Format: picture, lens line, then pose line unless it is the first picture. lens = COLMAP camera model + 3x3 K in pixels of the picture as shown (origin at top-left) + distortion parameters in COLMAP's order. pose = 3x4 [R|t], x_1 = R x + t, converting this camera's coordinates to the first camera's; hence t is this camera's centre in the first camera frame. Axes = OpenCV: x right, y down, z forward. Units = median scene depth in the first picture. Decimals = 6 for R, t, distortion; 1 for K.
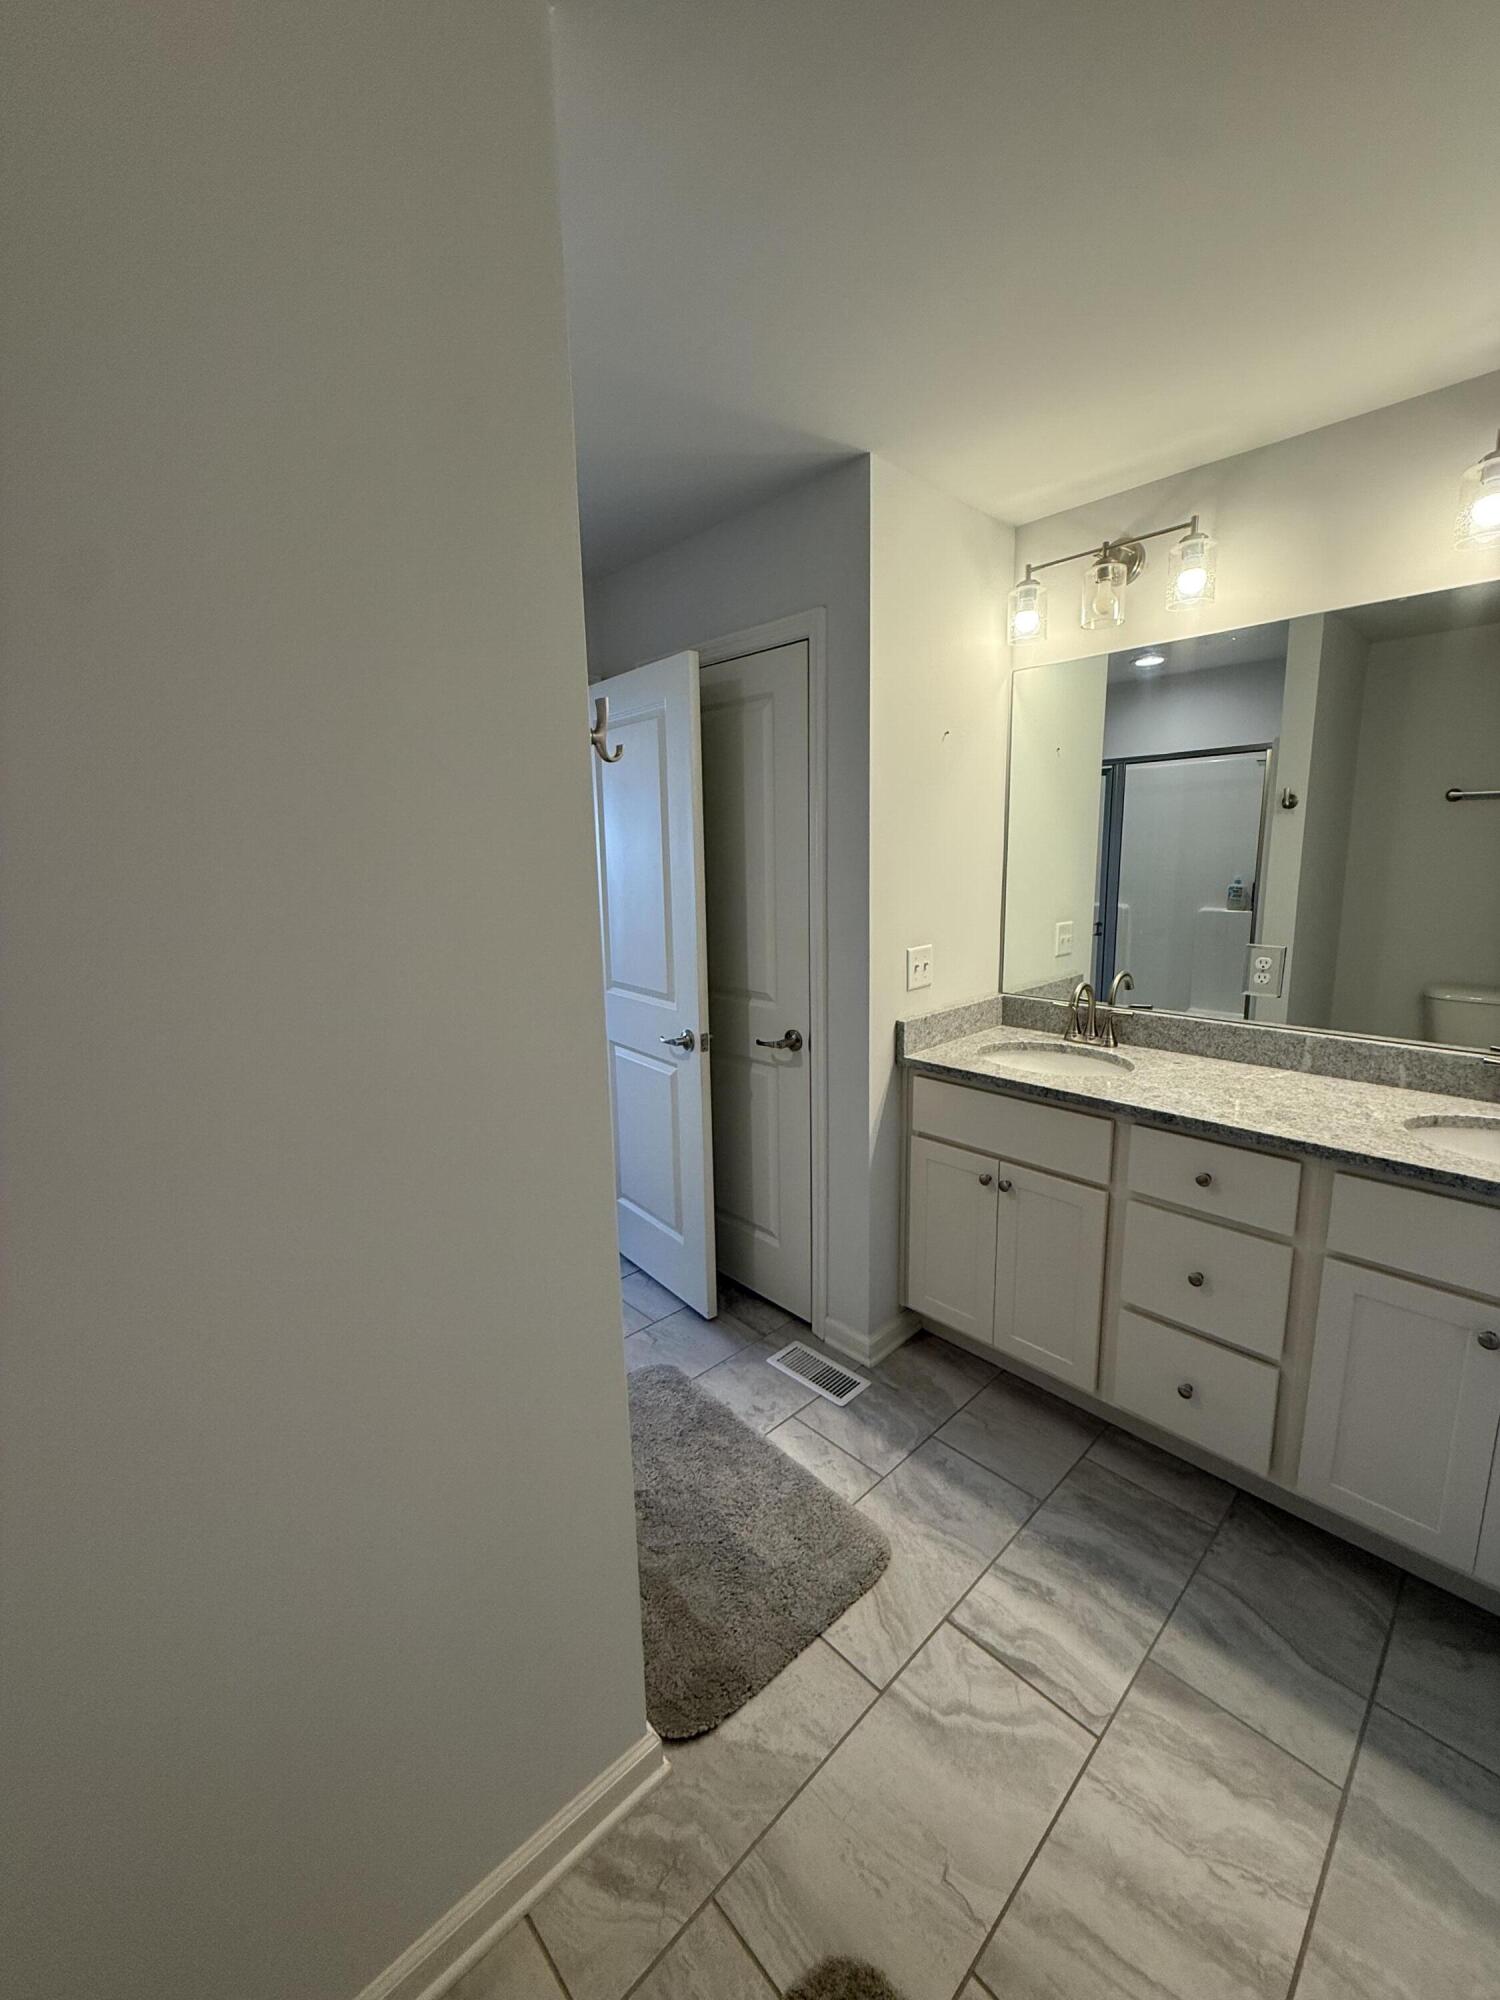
lens RADIAL K [[801.9, 0, 753.2], [0, 801.9, 998.4], [0, 0, 1]] dist [0.001972, 0.000385]
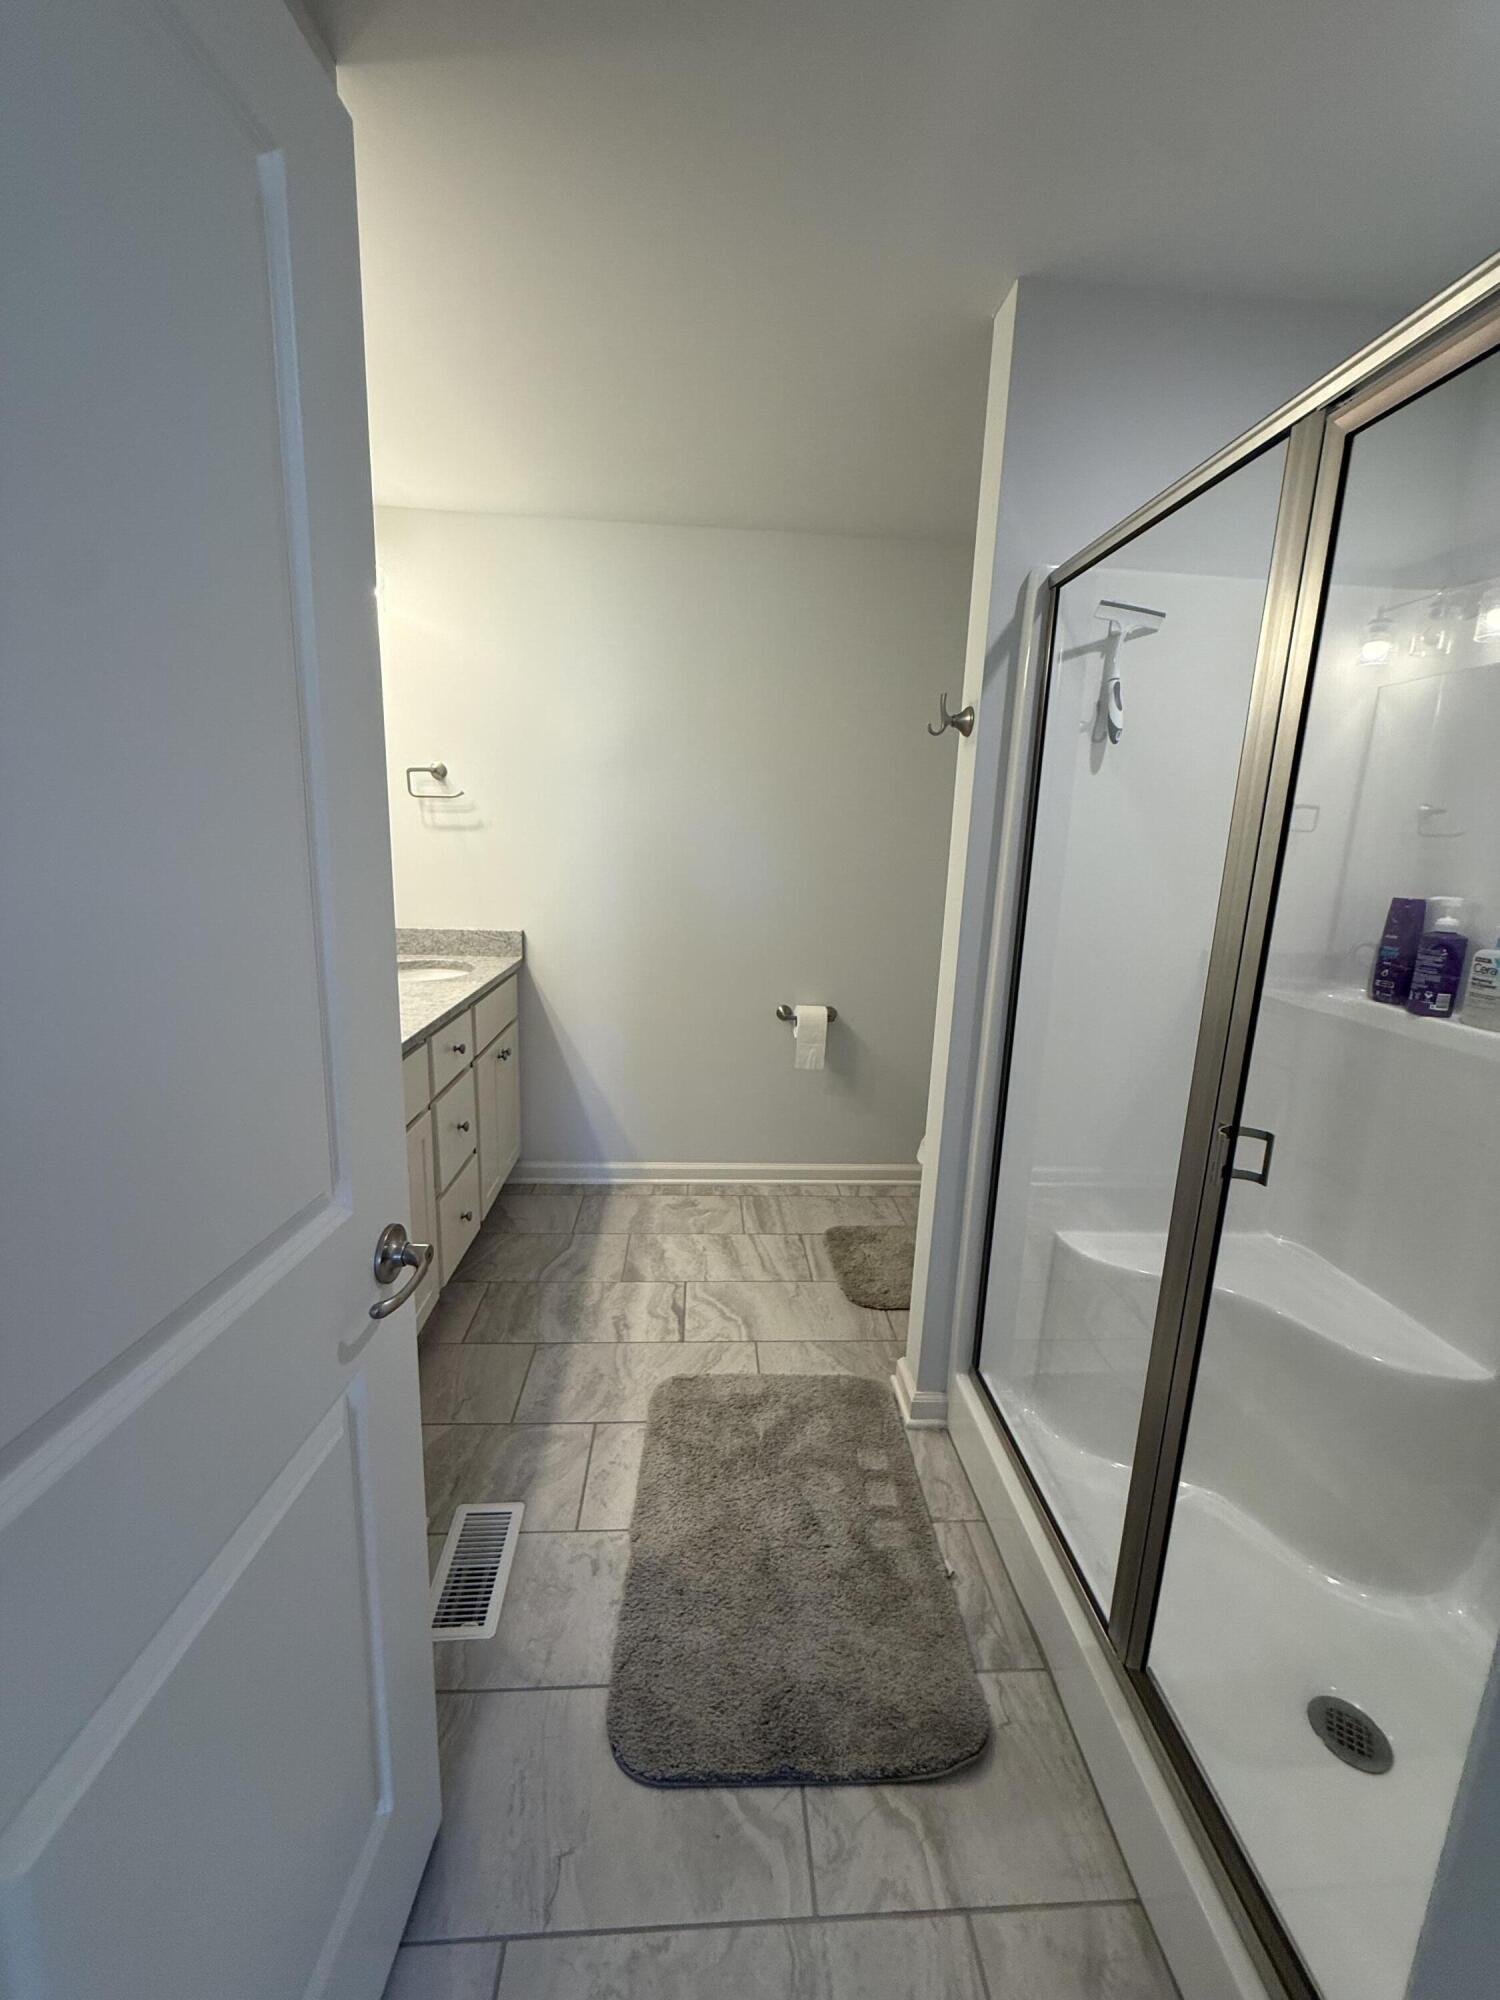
lens RADIAL K [[801.9, 0, 749.8], [0, 801.9, 997.2], [0, 0, 1]] dist [0.001972, 0.000385]
pose [[-0.767688, -0.142205, 0.624846, -0.648224], [0.089513, 0.941711, 0.324296, -0.256073], [-0.634541, 0.304890, -0.710211, 1.724296]]
